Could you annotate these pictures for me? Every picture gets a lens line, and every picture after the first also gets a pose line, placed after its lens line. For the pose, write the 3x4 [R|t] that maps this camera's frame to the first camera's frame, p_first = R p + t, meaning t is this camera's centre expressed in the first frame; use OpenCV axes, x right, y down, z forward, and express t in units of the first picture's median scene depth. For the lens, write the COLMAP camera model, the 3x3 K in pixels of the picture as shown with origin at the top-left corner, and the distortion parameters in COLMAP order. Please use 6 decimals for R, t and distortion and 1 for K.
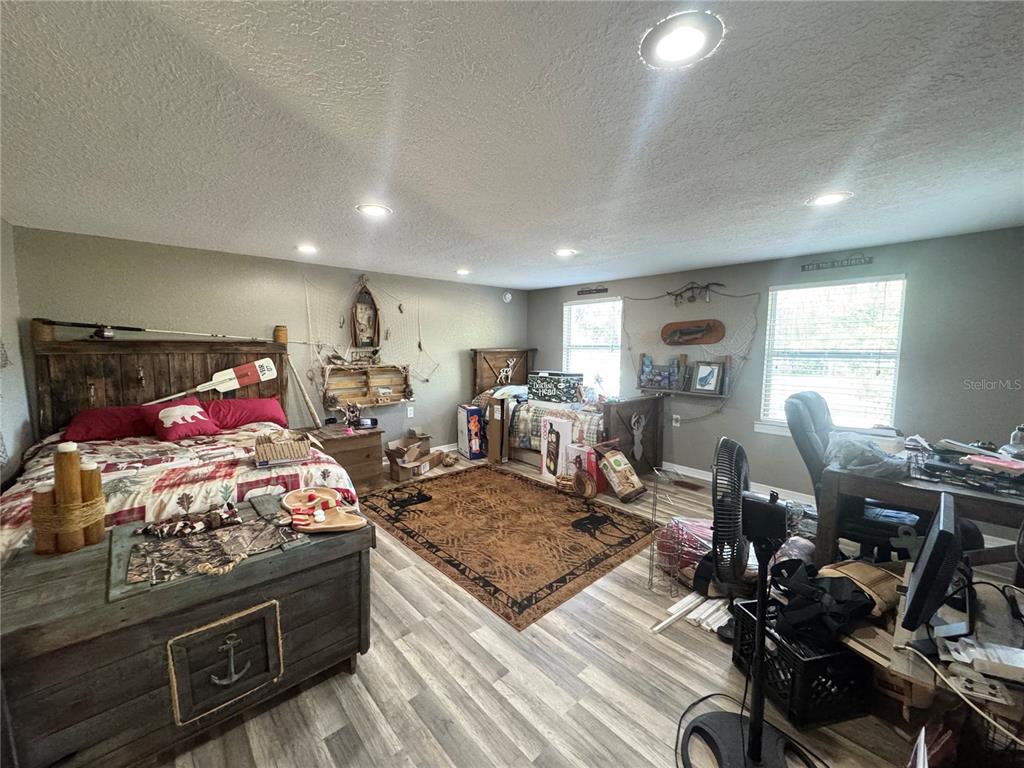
lens RADIAL K [[409.8, 0, 511.1], [0, 409.8, 382.2], [0, 0, 1]] dist [-0.003180, 0.000427]
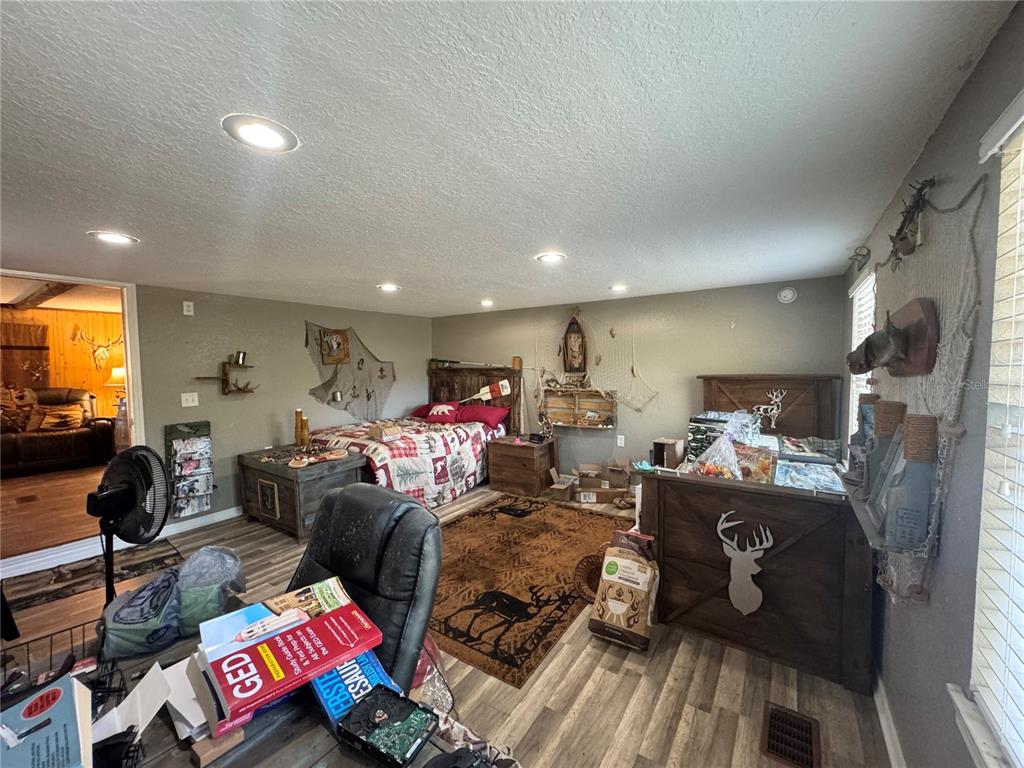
lens RADIAL K [[409.8, 0, 511.1], [0, 409.8, 382.2], [0, 0, 1]] dist [-0.003180, 0.000427]
pose [[0.231716, 0.034416, -0.972175, 0.766384], [-0.079541, 0.996698, 0.016326, -0.072147], [0.969526, 0.073545, 0.233688, 0.660138]]
